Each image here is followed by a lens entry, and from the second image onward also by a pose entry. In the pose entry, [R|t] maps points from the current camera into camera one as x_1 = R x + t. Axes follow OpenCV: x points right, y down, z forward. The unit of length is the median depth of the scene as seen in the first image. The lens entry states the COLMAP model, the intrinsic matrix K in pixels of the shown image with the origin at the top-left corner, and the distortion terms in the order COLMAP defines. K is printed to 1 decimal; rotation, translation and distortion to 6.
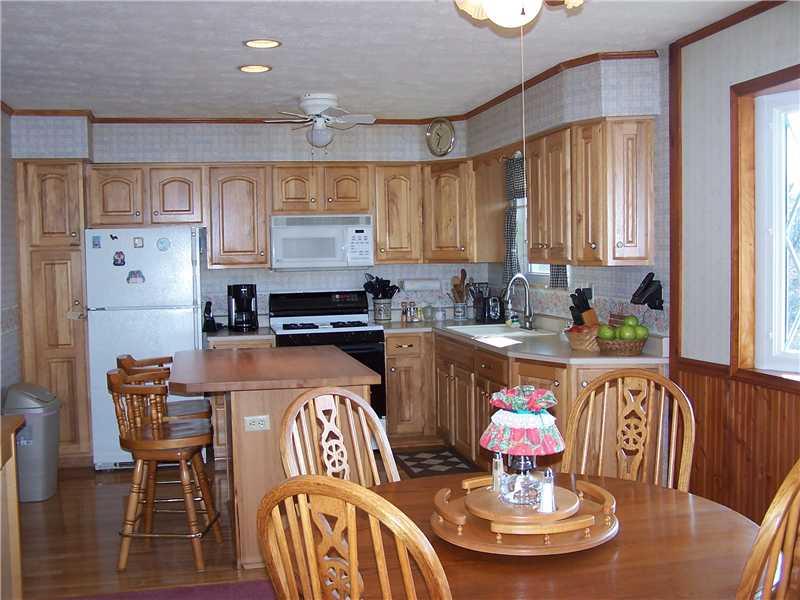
lens RADIAL K [[893.4, 0, 384.8], [0, 893.4, 311.2], [0, 0, 1]] dist [-0.200629, 0.378478]
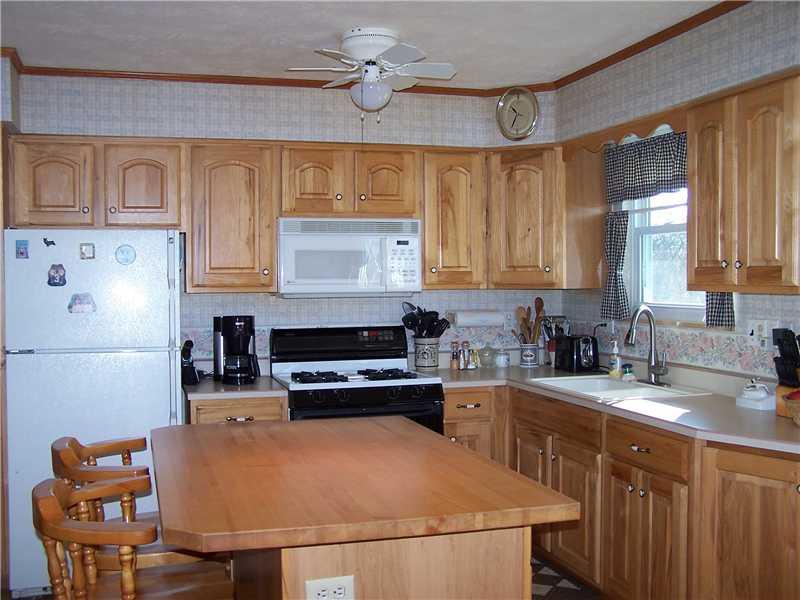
lens RADIAL K [[893.4, 0, 384.8], [0, 893.4, 311.2], [0, 0, 1]] dist [-0.200629, 0.378478]
pose [[0.997508, 0.010605, 0.069755, -0.092529], [-0.008528, 0.999513, -0.030003, -0.013868], [-0.070039, 0.029333, 0.997113, 0.298478]]
